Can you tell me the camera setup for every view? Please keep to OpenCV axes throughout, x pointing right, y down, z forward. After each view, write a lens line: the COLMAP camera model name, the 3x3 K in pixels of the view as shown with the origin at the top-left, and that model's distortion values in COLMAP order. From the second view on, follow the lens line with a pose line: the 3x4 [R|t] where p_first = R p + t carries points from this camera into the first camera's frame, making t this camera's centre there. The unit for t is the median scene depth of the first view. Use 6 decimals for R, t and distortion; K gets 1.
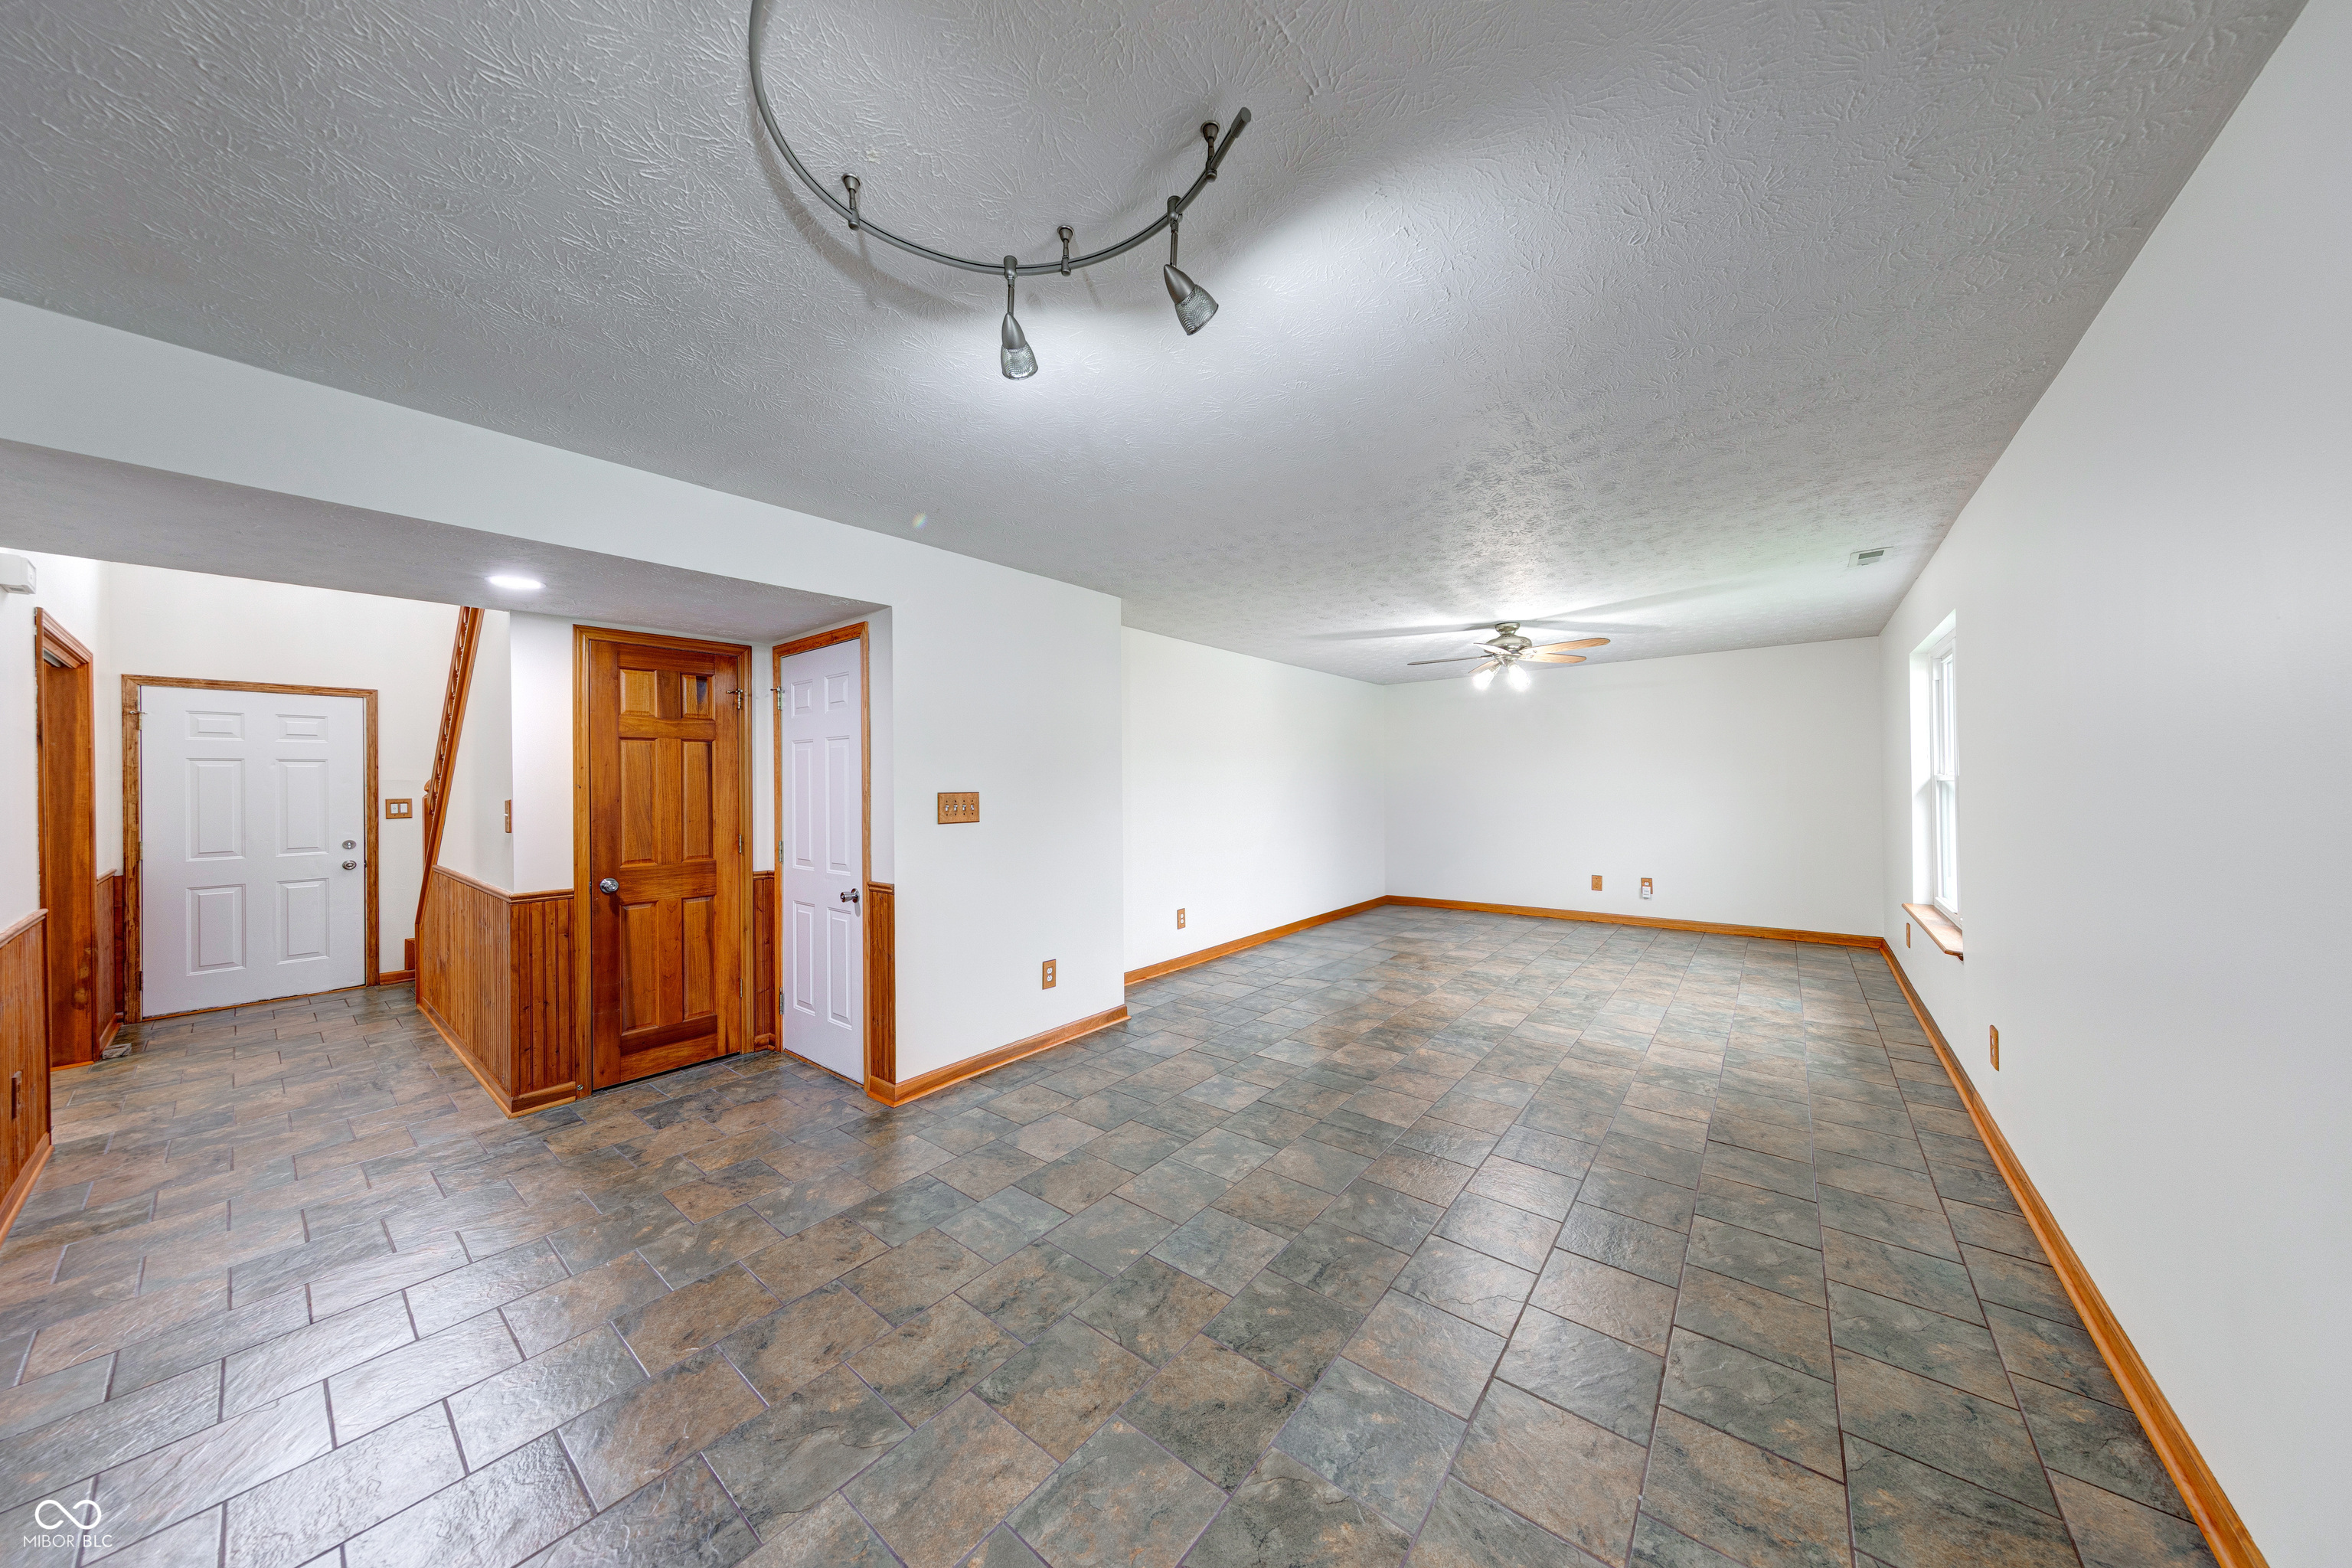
lens RADIAL K [[746.0, 0, 1170.0], [0, 746.0, 776.7], [0, 0, 1]] dist [0.007489, -0.000359]
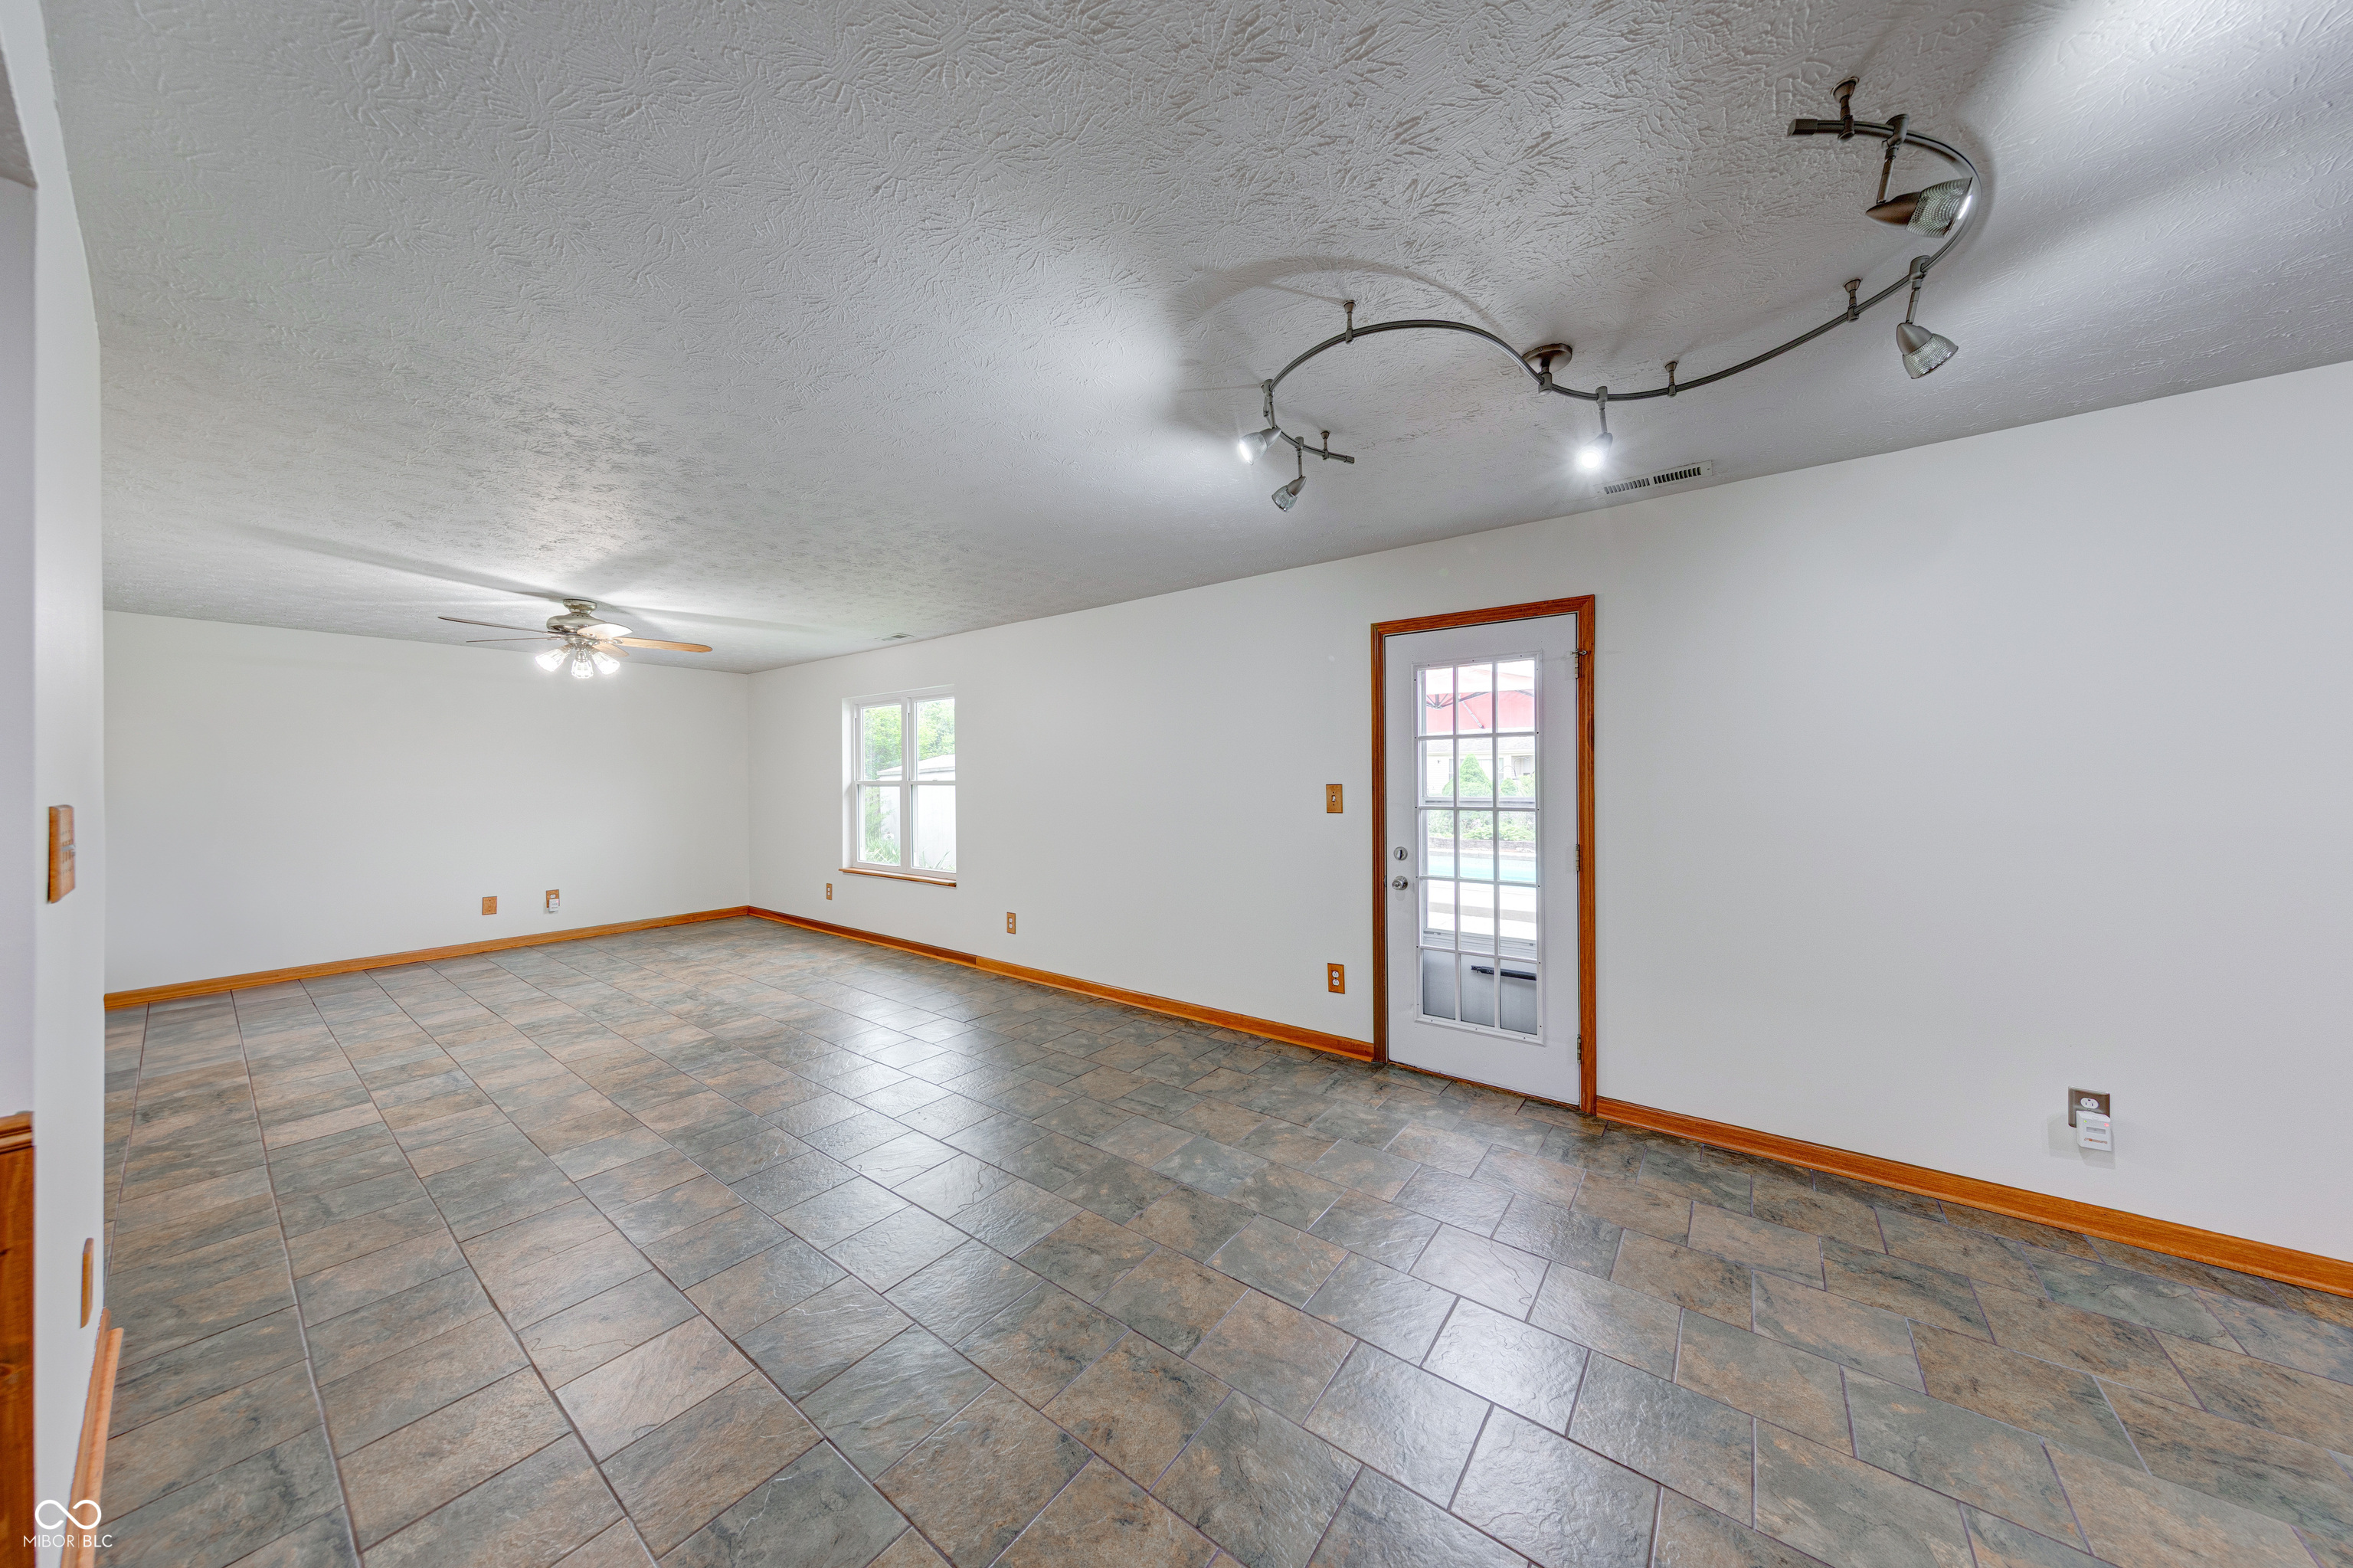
lens RADIAL K [[746.3, 0, 1176.8], [0, 746.3, 777.1], [0, 0, 1]] dist [0.007489, -0.000359]
pose [[-0.034729, 0.012717, 0.999316, -0.552377], [-0.000803, 0.999918, -0.012753, 0.010389], [-0.999396, -0.001245, -0.034716, 0.440785]]
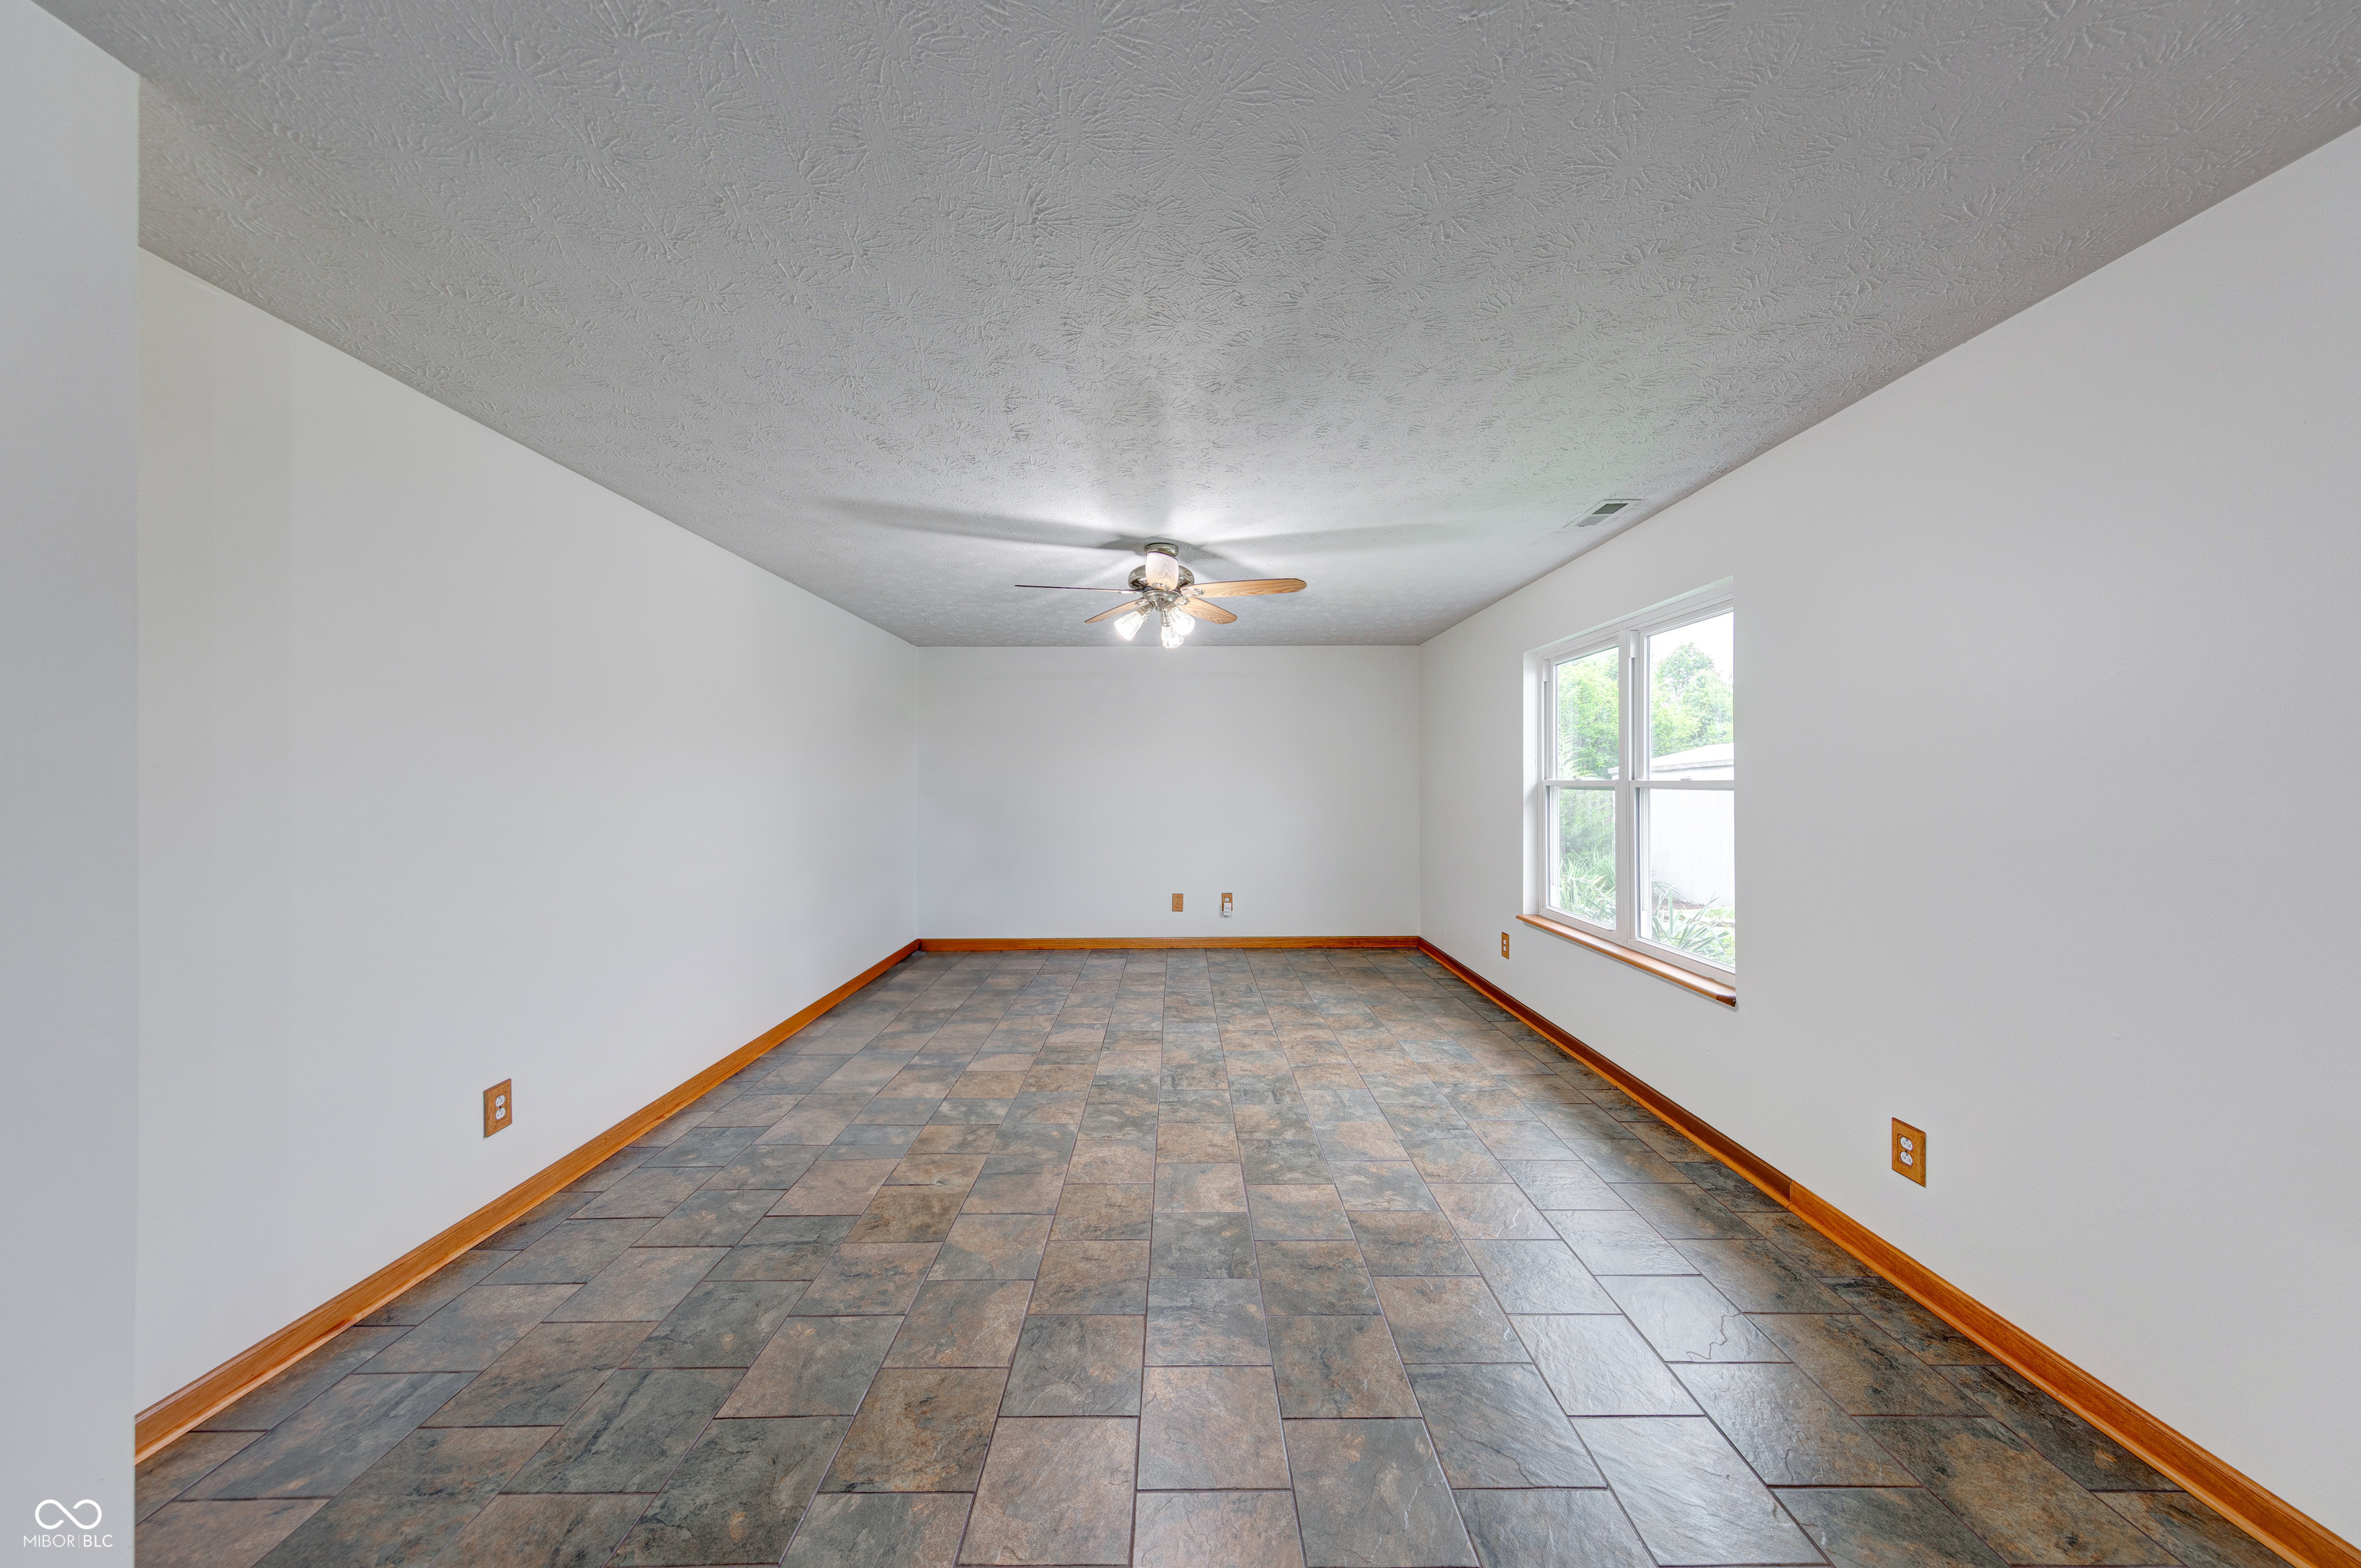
lens RADIAL K [[748.9, 0, 1181.7], [0, 748.9, 779.4], [0, 0, 1]] dist [0.007489, -0.000359]
pose [[0.770842, 0.011440, 0.636924, 0.053447], [-0.013200, 0.999911, -0.001984, 0.005949], [-0.636890, -0.006878, 0.770924, 0.603939]]
